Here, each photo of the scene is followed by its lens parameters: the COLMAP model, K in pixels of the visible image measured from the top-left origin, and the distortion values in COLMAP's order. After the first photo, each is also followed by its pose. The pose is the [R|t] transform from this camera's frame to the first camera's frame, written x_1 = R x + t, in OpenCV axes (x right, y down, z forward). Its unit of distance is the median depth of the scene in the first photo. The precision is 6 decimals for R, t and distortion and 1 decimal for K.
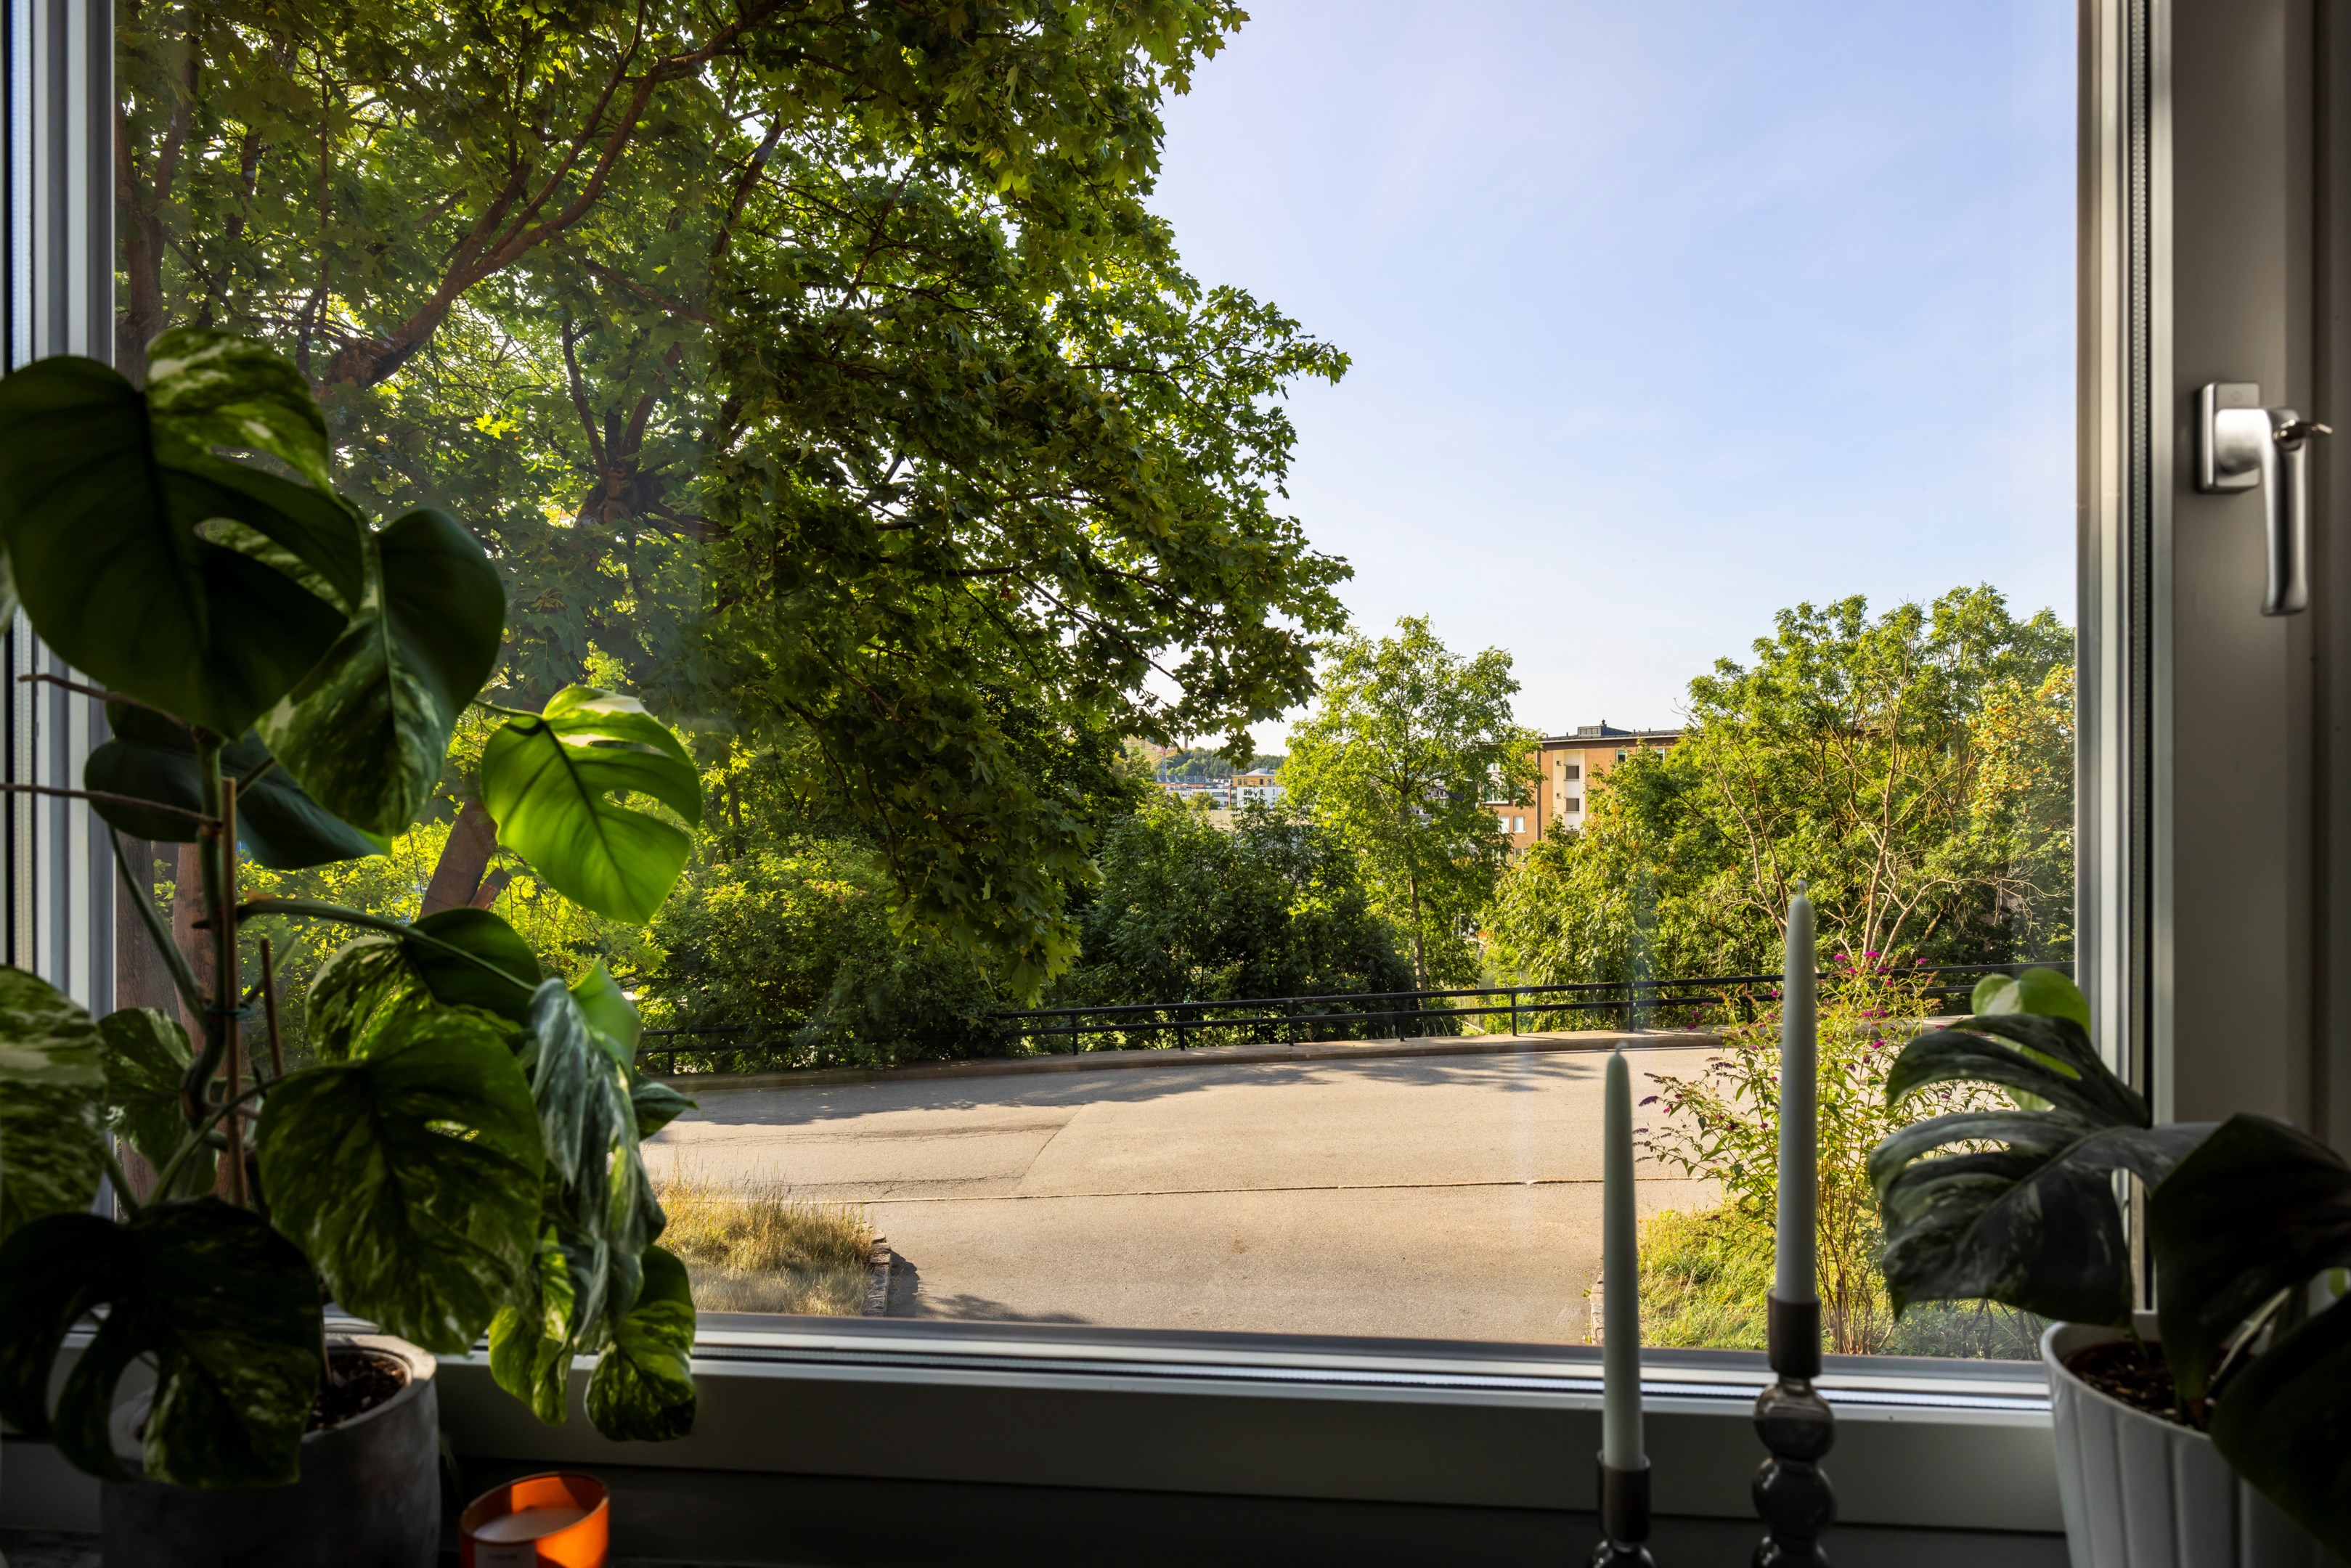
lens RADIAL K [[1345.1, 0, 1169.1], [0, 1345.1, 776.0], [0, 0, 1]] dist [-0.002103, 0.001450]
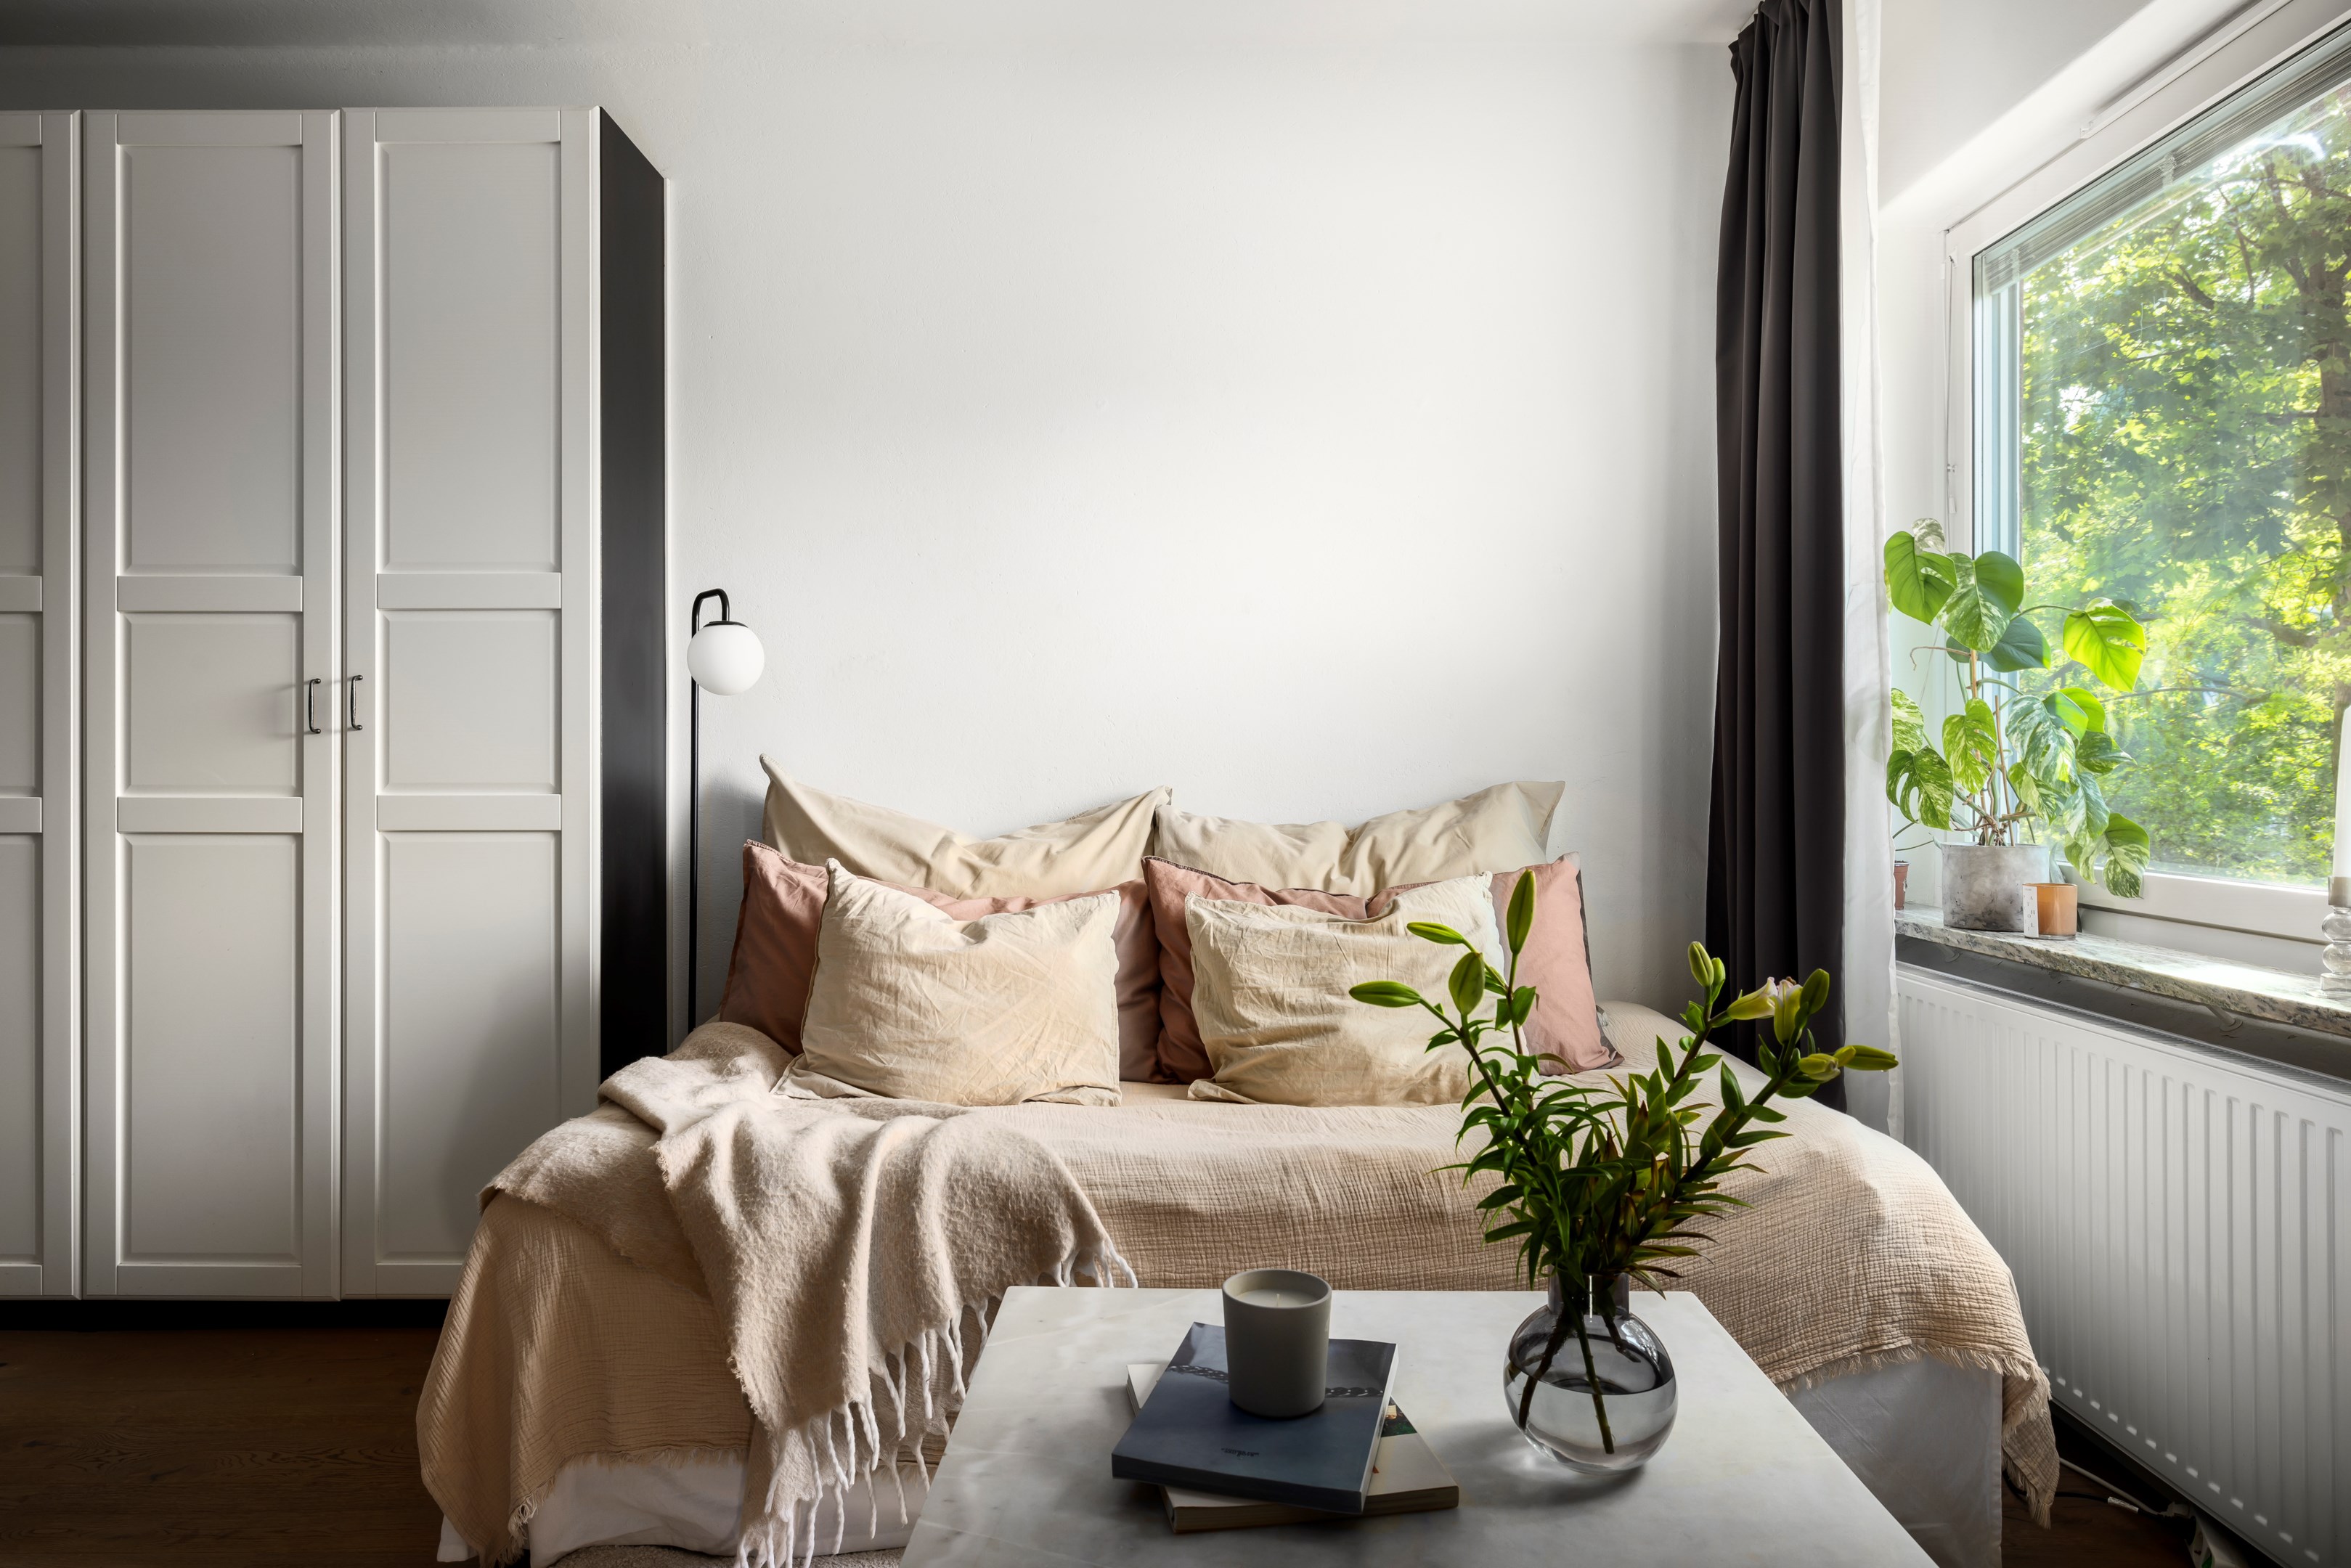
lens RADIAL K [[1419.7, 0, 1164.7], [0, 1419.7, 769.4], [0, 0, 1]] dist [-0.008341, 0.002495]
pose [[0.105682, 0.004489, -0.994390, 0.240588], [0.010508, 0.999929, 0.005631, 0.026514], [0.994345, -0.011044, 0.105627, -0.123669]]
